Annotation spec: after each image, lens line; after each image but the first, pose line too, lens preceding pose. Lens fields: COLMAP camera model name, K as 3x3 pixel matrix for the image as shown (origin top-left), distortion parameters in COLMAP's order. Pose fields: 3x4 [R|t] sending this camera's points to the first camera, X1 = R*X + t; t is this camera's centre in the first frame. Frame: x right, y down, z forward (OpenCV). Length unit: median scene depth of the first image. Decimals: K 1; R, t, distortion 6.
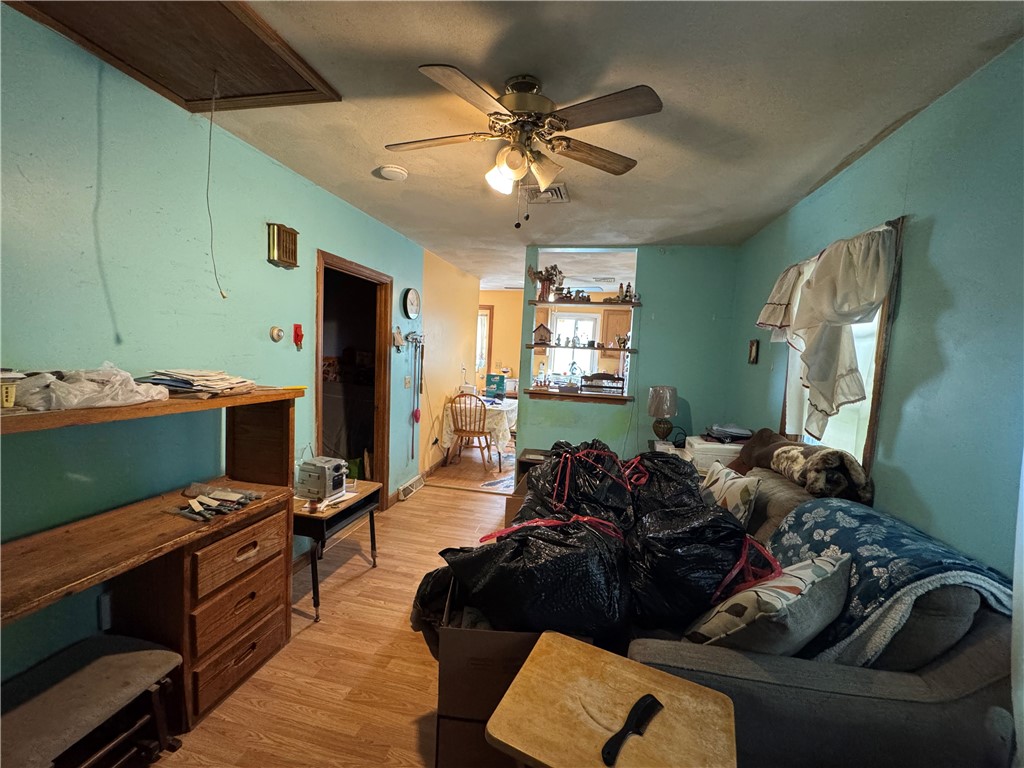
lens RADIAL K [[408.2, 0, 513.6], [0, 408.2, 384.9], [0, 0, 1]] dist [-0.003188, 0.000666]
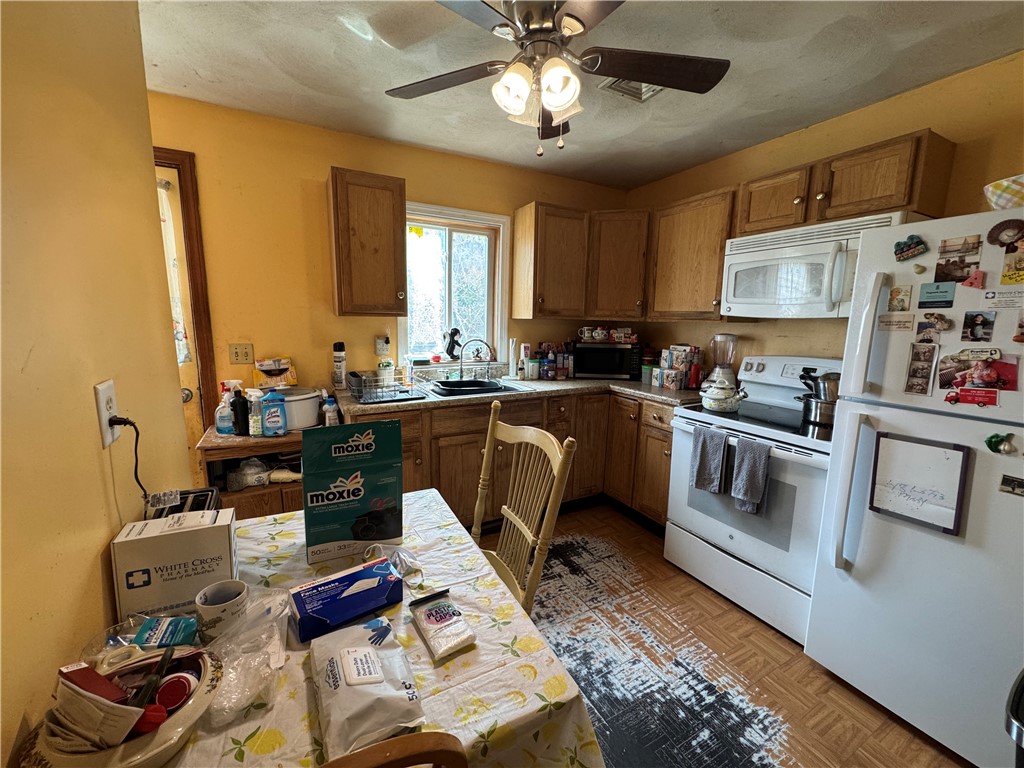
lens RADIAL K [[408.2, 0, 512.2], [0, 408.2, 381.6], [0, 0, 1]] dist [-0.003188, 0.000666]
pose [[0.758349, -0.136952, 0.637300, -0.086348], [0.073521, 0.989412, 0.125133, -0.051577], [-0.647690, -0.048040, 0.760388, 0.631991]]
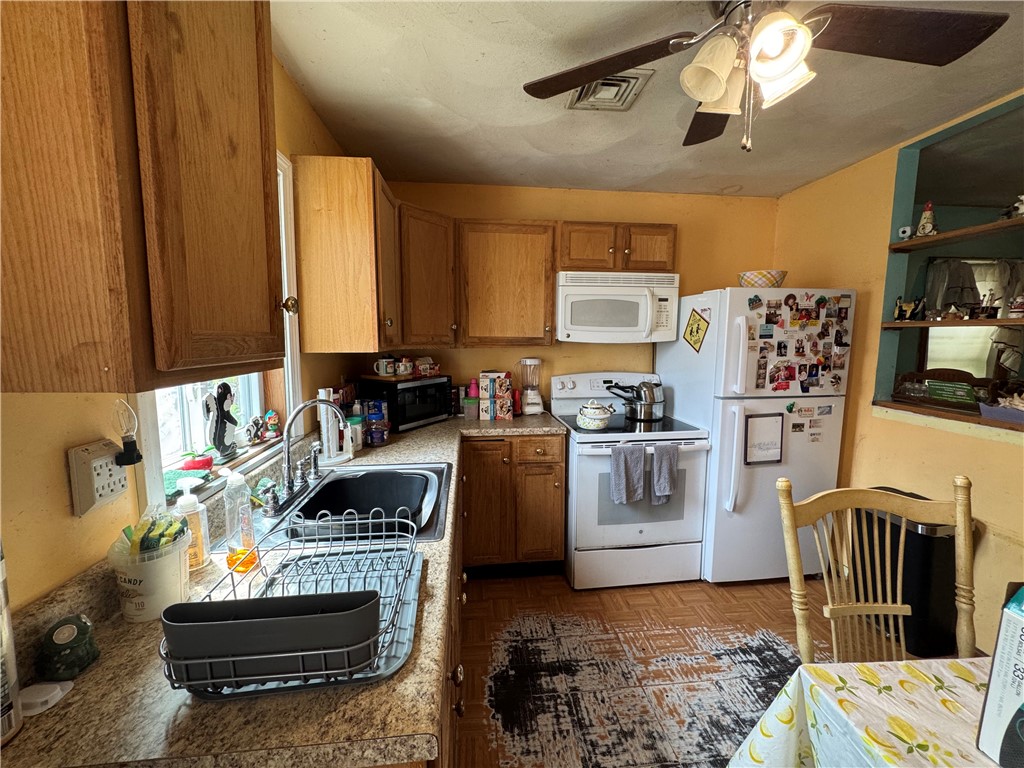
lens RADIAL K [[408.2, 0, 512.0], [0, 408.2, 382.1], [0, 0, 1]] dist [-0.003188, 0.000666]
pose [[-0.318510, -0.153271, 0.935446, -0.061599], [0.061086, 0.981471, 0.181611, -0.083191], [-0.945949, 0.114988, -0.303246, 0.930336]]
